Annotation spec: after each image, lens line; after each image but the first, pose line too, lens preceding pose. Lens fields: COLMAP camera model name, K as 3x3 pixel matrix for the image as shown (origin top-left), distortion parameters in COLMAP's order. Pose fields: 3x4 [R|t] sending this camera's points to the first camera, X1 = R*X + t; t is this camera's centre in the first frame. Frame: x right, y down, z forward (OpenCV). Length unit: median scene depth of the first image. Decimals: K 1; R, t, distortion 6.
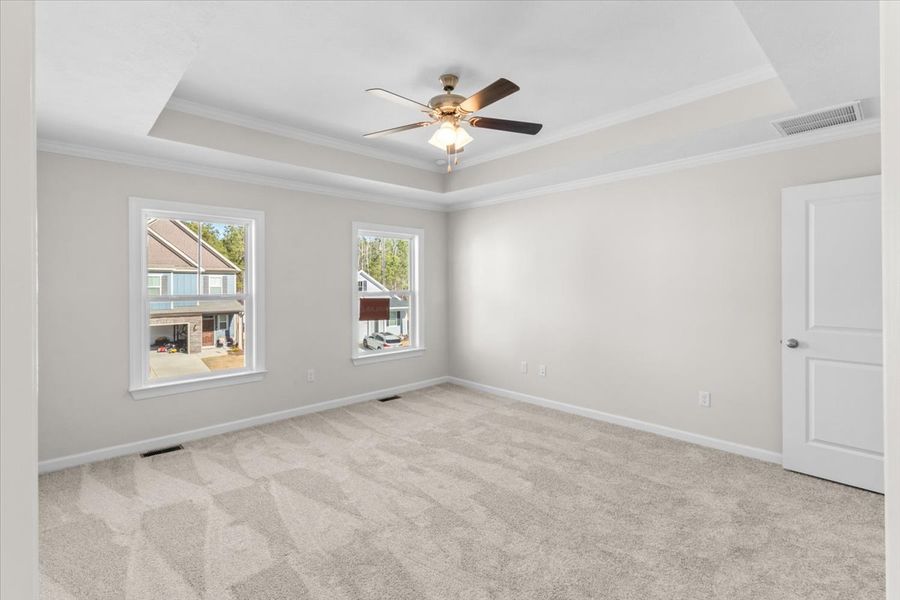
lens RADIAL K [[427.1, 0, 452.5], [0, 427.1, 269.8], [0, 0, 1]] dist [0.032697, 0.000017]
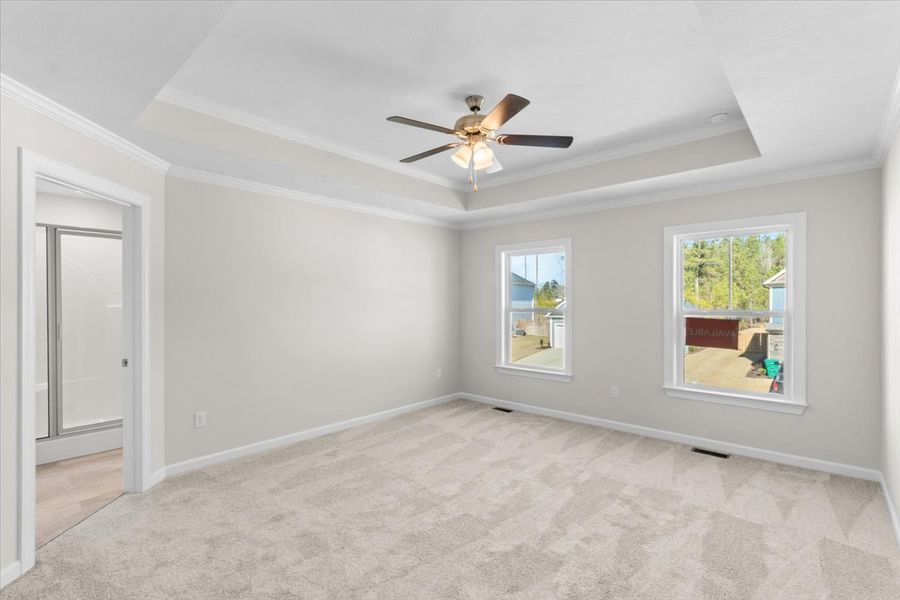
lens RADIAL K [[430.9, 0, 453.4], [0, 430.9, 294.5], [0, 0, 1]] dist [0.000668, 0.000263]
pose [[0.073296, -0.008358, -0.997275, 0.802580], [0.038671, 0.999237, -0.005533, 0.012519], [0.996560, -0.038160, 0.073564, 0.695526]]
